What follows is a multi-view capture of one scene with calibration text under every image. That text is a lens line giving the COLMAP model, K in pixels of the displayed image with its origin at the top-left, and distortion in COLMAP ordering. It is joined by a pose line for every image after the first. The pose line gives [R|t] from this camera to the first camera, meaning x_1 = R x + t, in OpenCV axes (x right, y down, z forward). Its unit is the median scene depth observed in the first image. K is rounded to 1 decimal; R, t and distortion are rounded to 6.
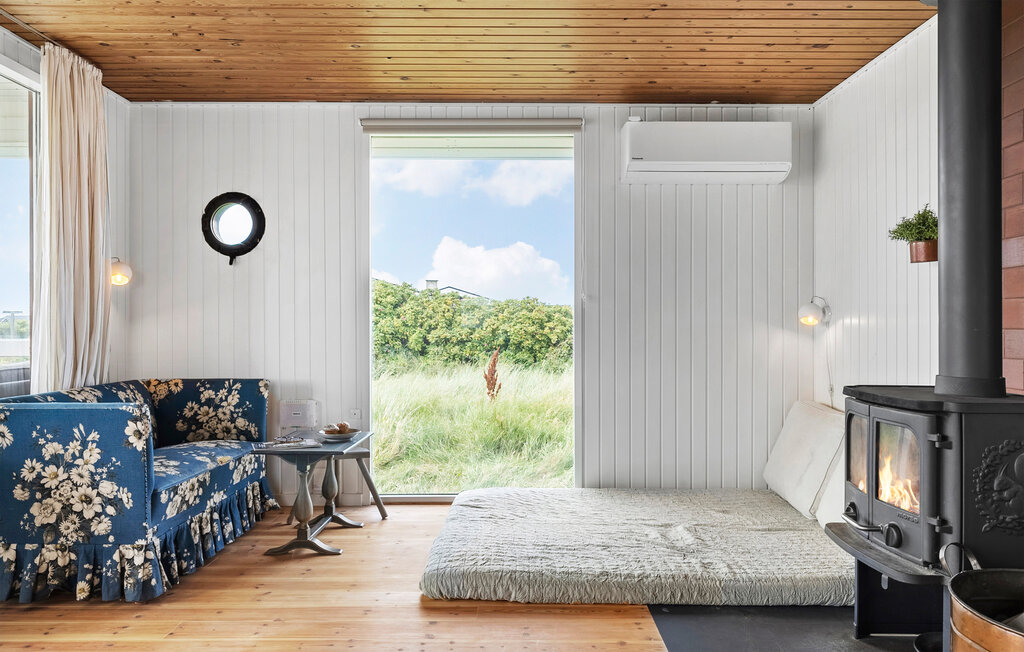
lens RADIAL K [[721.6, 0, 514.4], [0, 721.6, 327.2], [0, 0, 1]] dist [-0.006203, 0.003417]
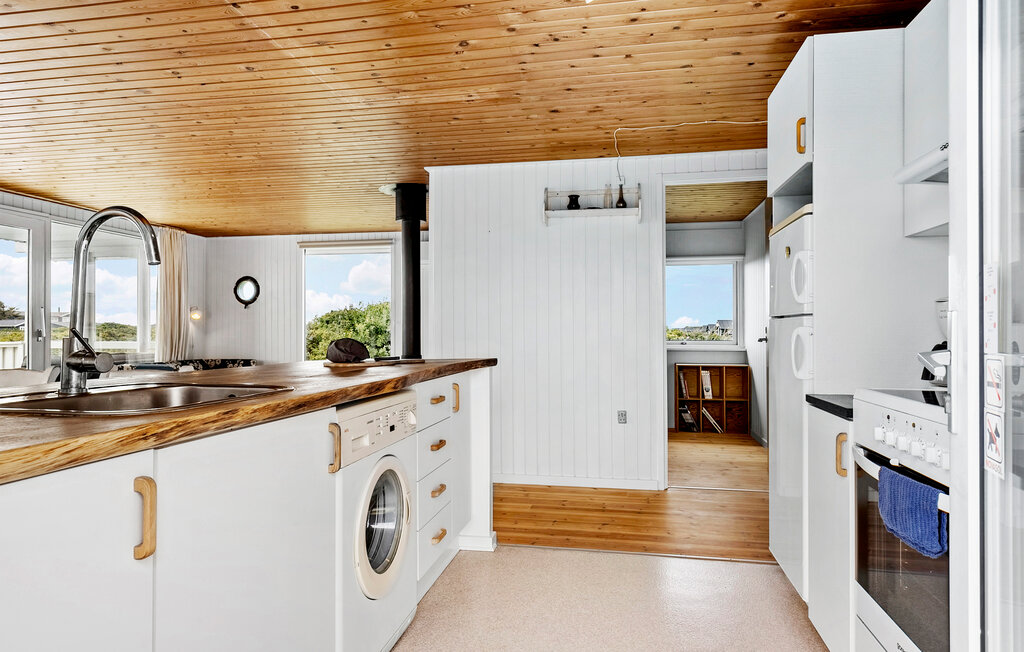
lens RADIAL K [[610.7, 0, 516.3], [0, 610.7, 327.4], [0, 0, 1]] dist [0.007800, 0.000344]
pose [[0.982021, -0.002180, -0.188757, 0.792020], [0.000201, 0.999945, -0.010503, -0.008509], [0.188770, 0.010276, 0.981968, -0.705820]]
